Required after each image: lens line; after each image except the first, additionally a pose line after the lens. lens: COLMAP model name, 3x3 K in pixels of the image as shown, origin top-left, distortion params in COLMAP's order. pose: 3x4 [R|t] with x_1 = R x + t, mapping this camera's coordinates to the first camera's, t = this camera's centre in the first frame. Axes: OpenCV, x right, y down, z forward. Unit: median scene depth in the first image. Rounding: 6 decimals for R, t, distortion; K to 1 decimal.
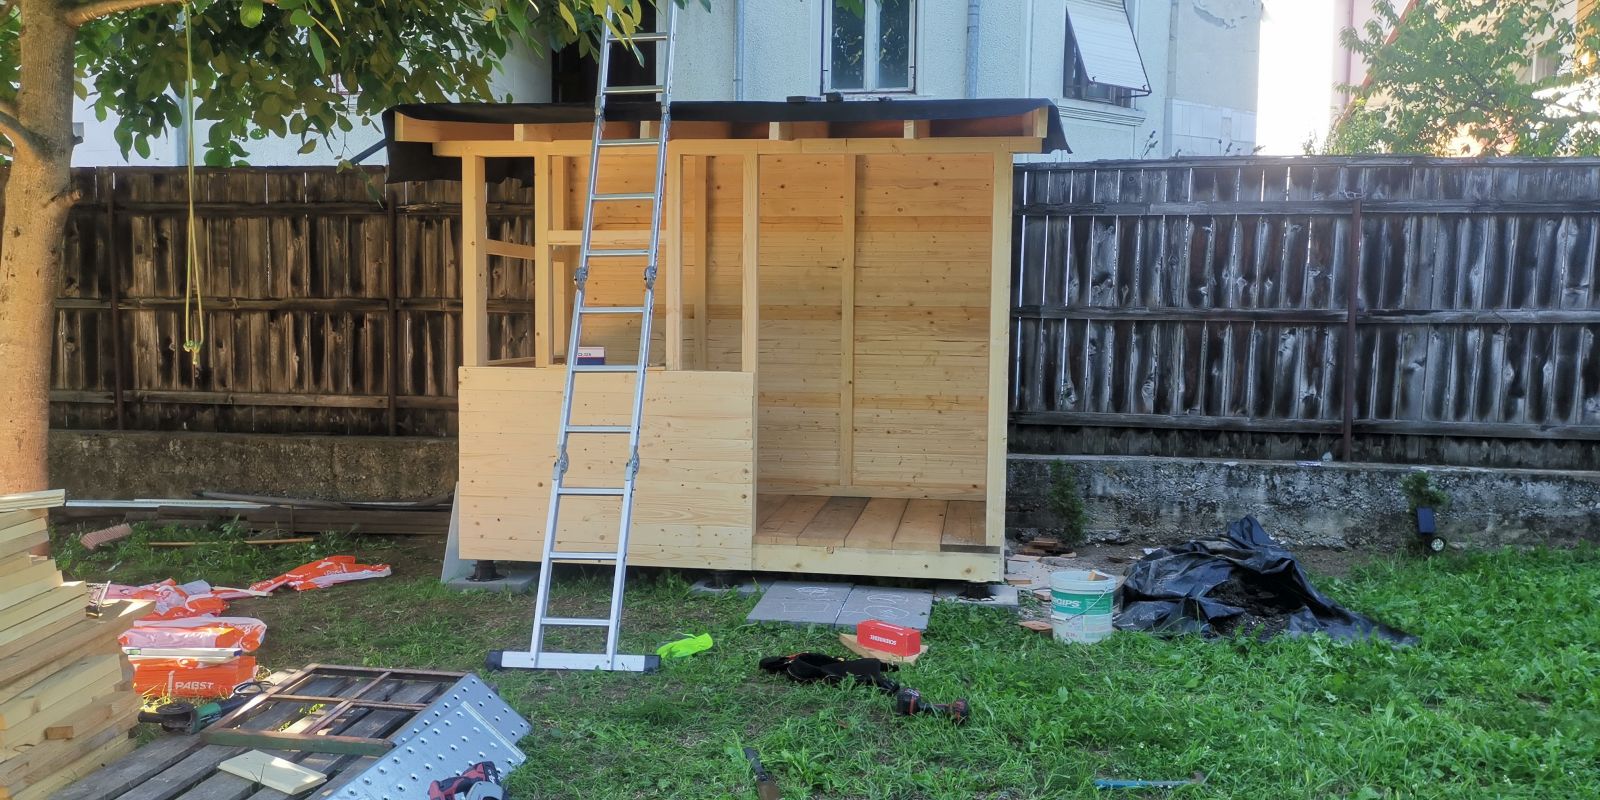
lens RADIAL K [[1254.9, 0, 792.9], [0, 1254.9, 366.2], [0, 0, 1]] dist [0.067976, -0.057799]
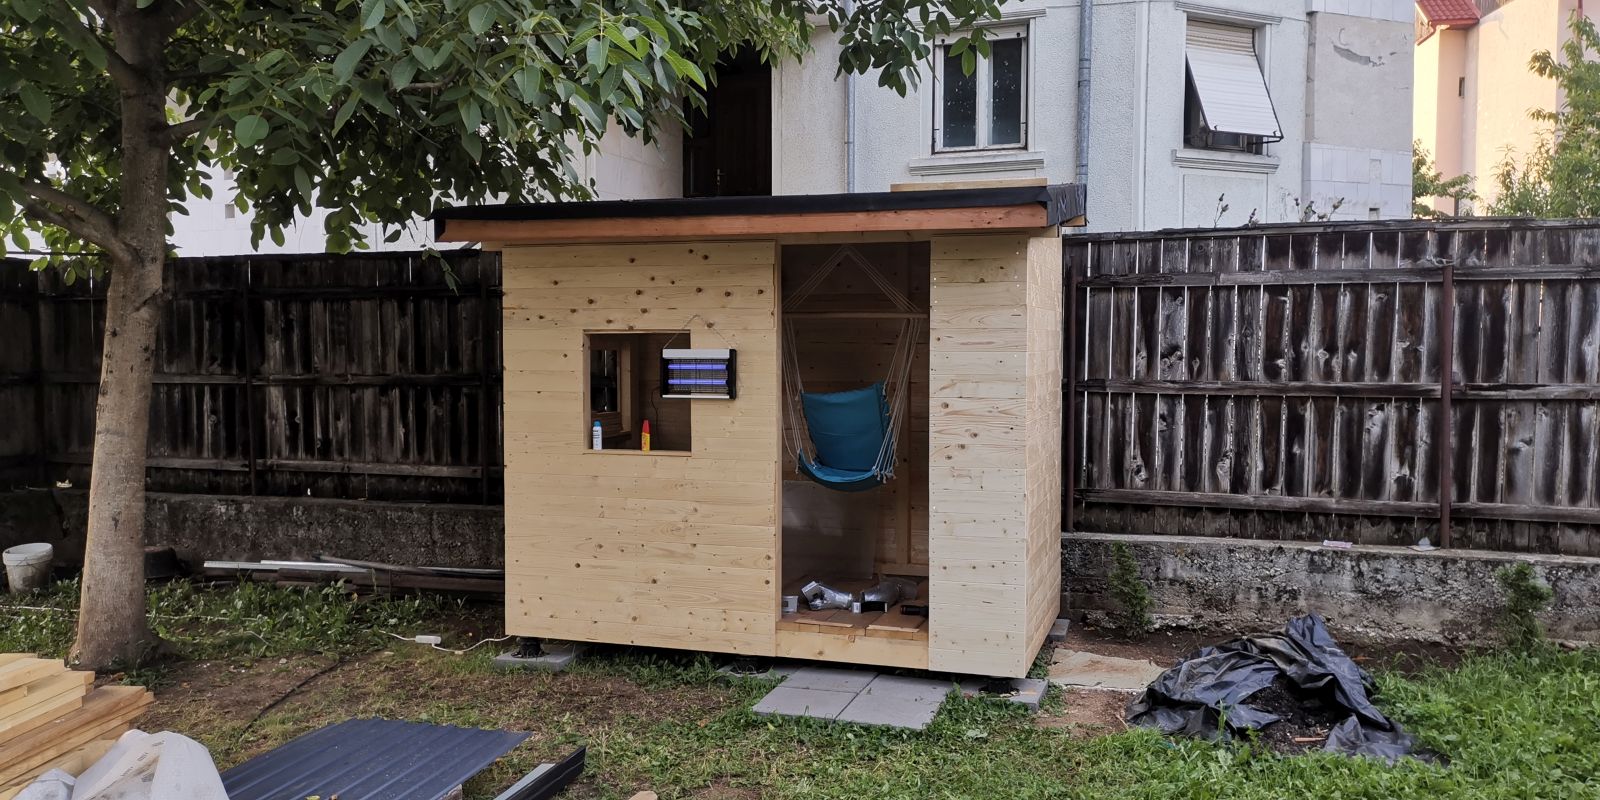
lens RADIAL K [[1254.9, 0, 792.9], [0, 1254.9, 366.2], [0, 0, 1]] dist [0.067976, -0.057799]
pose [[0.986335, -0.008257, -0.164542, 0.119919], [0.003997, 0.999649, -0.026203, -0.034492], [0.164701, 0.025187, 0.986022, 0.003866]]
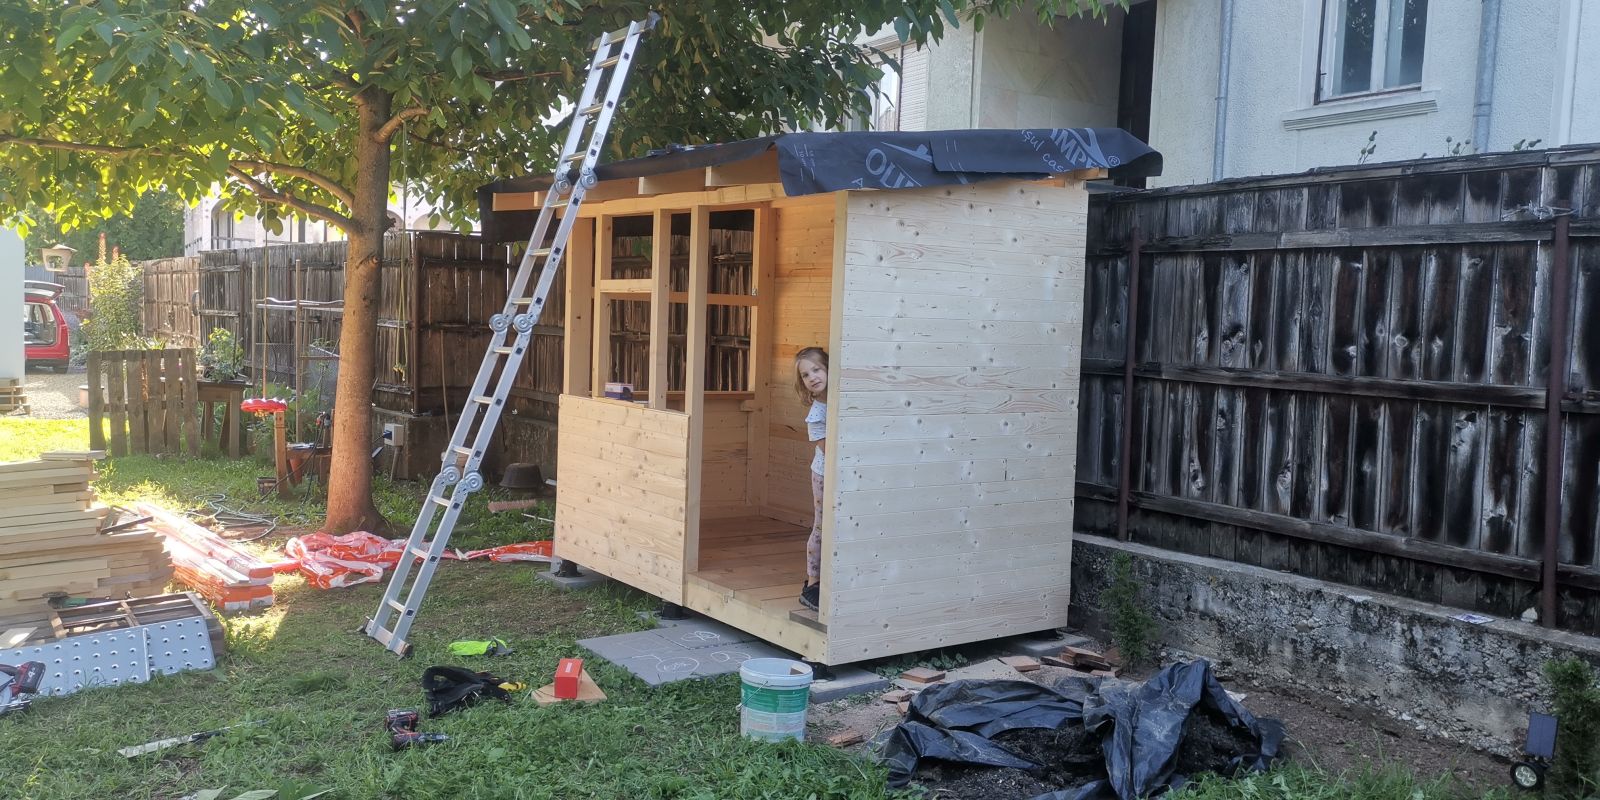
lens RADIAL K [[1254.9, 0, 792.9], [0, 1254.9, 366.2], [0, 0, 1]] dist [0.067976, -0.057799]
pose [[0.693671, 0.041689, -0.719084, 0.621609], [-0.060636, 0.998160, -0.000624, -0.031894], [0.717735, 0.044035, 0.694922, 0.272787]]
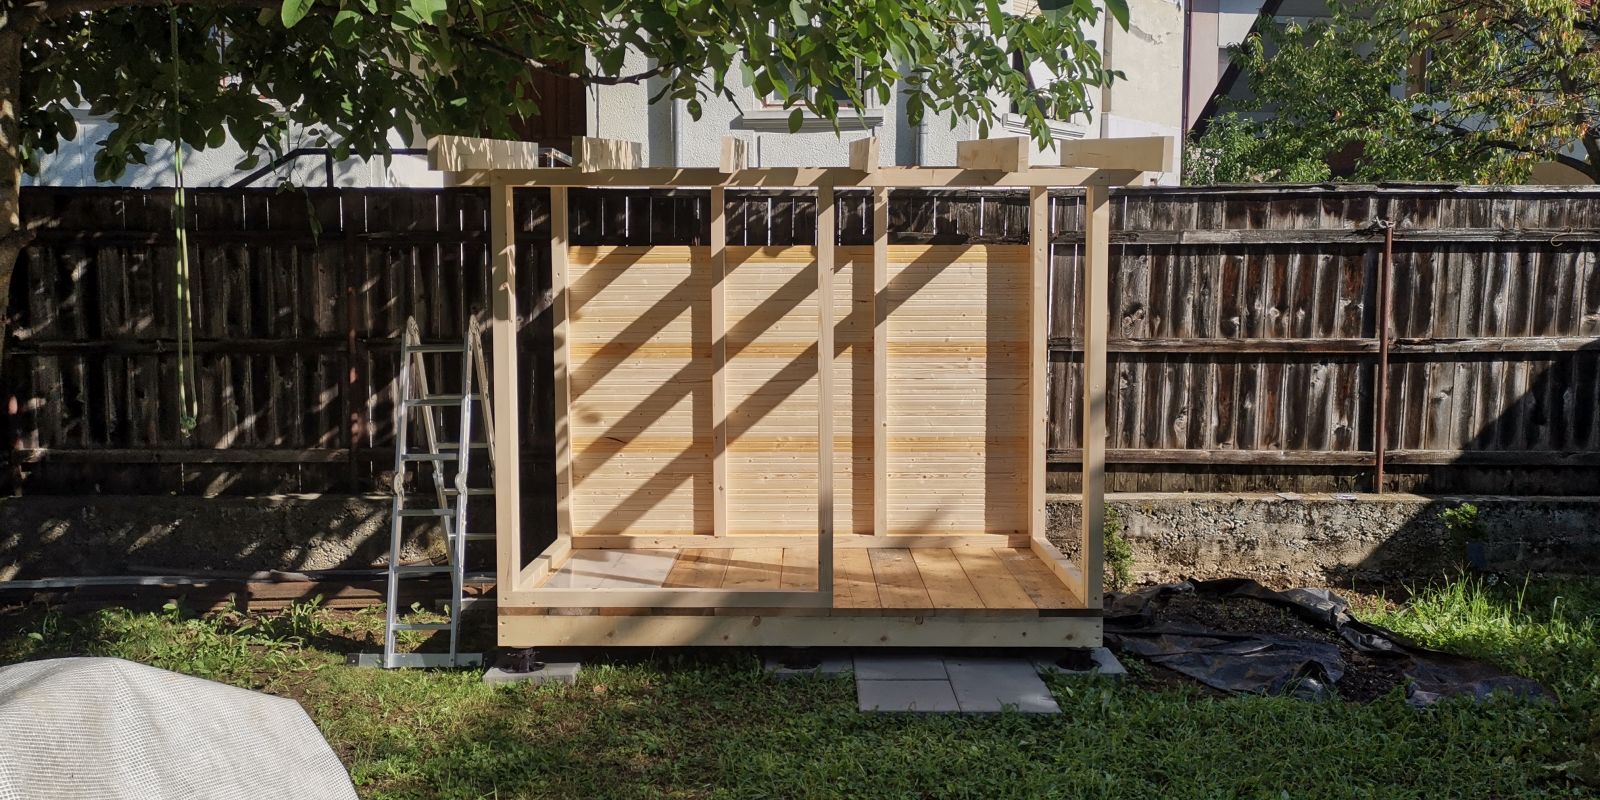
lens RADIAL K [[1254.9, 0, 792.9], [0, 1254.9, 366.2], [0, 0, 1]] dist [0.067976, -0.057799]
pose [[0.989717, -0.018055, 0.141898, -0.150229], [0.017786, 0.999837, 0.003160, -0.034323], [-0.141932, -0.000604, 0.989876, 0.086554]]
